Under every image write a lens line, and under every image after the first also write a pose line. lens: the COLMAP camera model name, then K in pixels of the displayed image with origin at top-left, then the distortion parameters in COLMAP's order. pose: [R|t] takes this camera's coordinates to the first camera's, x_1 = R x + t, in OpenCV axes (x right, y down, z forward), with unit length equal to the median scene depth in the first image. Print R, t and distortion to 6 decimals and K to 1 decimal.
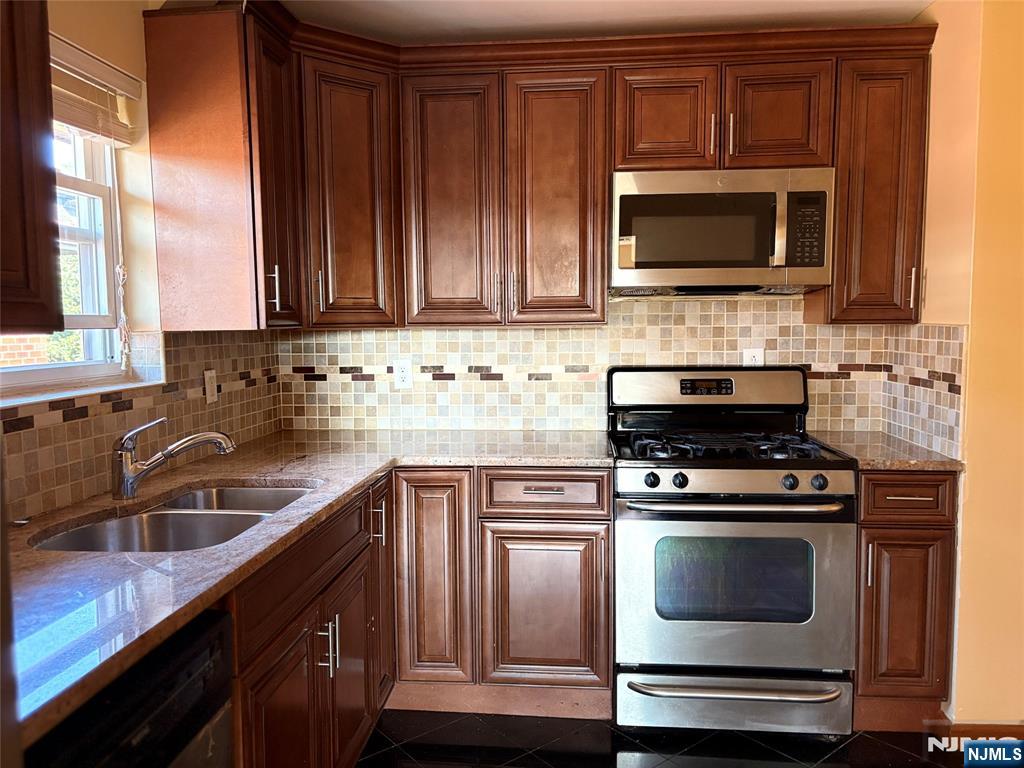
lens RADIAL K [[759.2, 0, 512.0], [0, 759.2, 384.0], [0, 0, 1]] dist [0.046686, -0.095607]
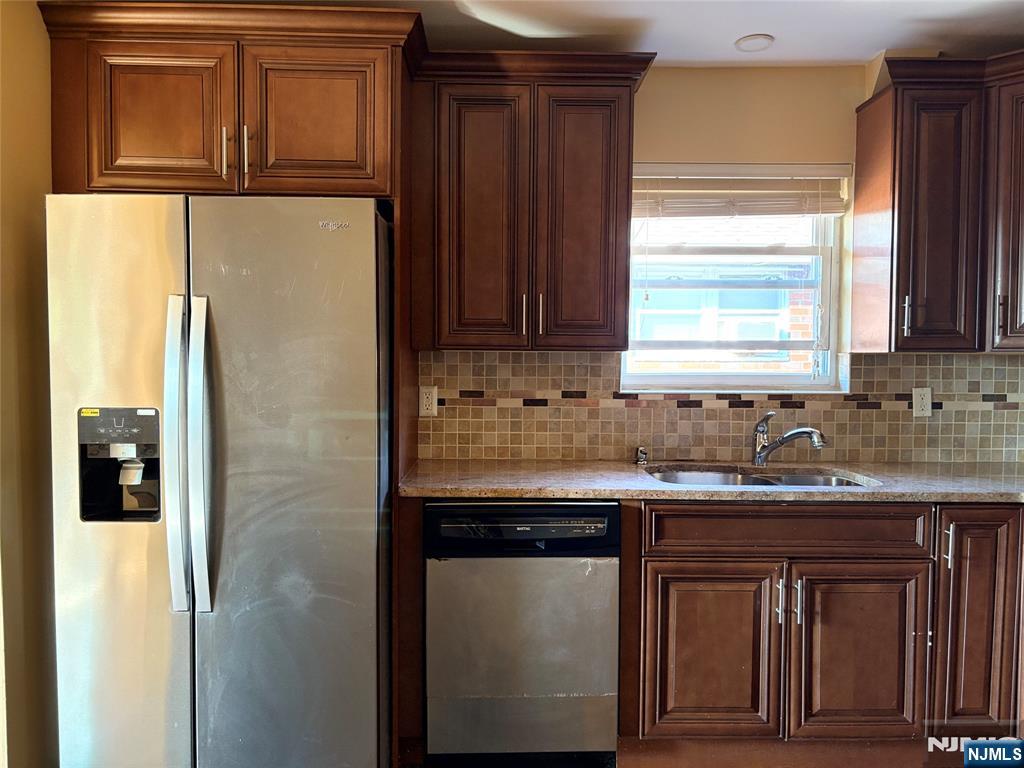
lens RADIAL K [[748.4, 0, 512.0], [0, 748.4, 384.0], [0, 0, 1]] dist [-0.001254, -0.007015]
pose [[0.092172, 0.051141, -0.994429, 0.646560], [-0.082279, 0.995656, 0.043578, -0.021615], [0.992338, 0.077804, 0.095979, 0.274157]]
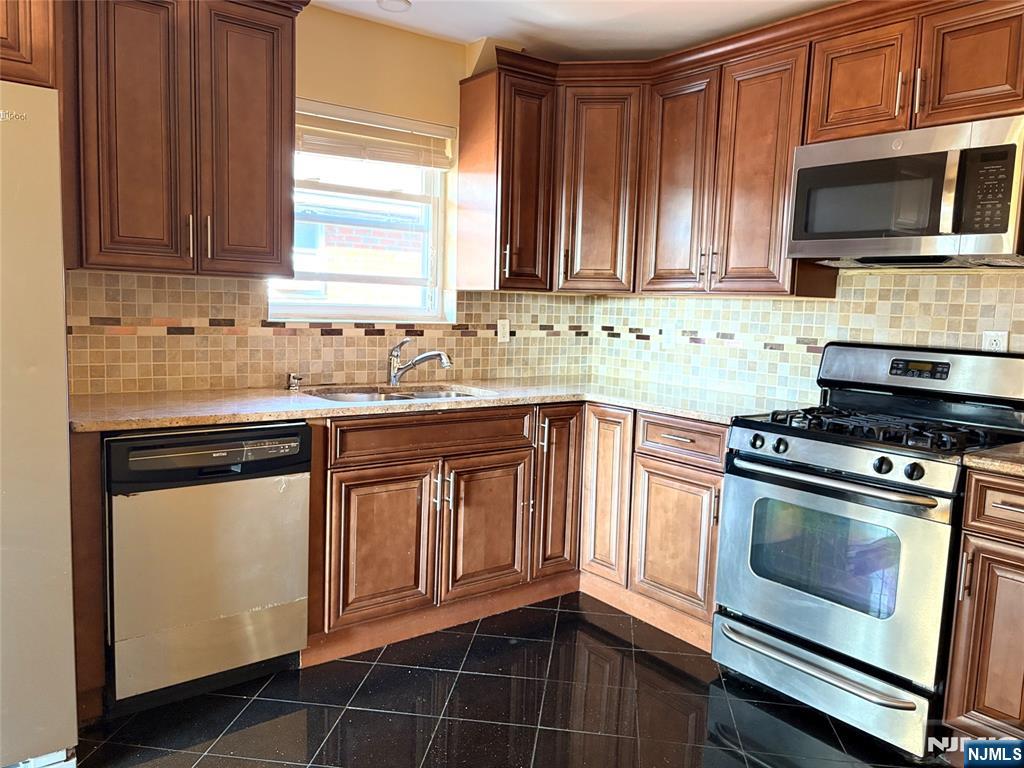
lens RADIAL K [[759.2, 0, 512.0], [0, 759.2, 384.0], [0, 0, 1]] dist [0.046686, -0.095607]
pose [[0.680995, 0.110001, -0.723979, 0.653552], [-0.096310, 0.993519, 0.060362, 0.014972], [0.725927, 0.028620, 0.687176, 0.024892]]
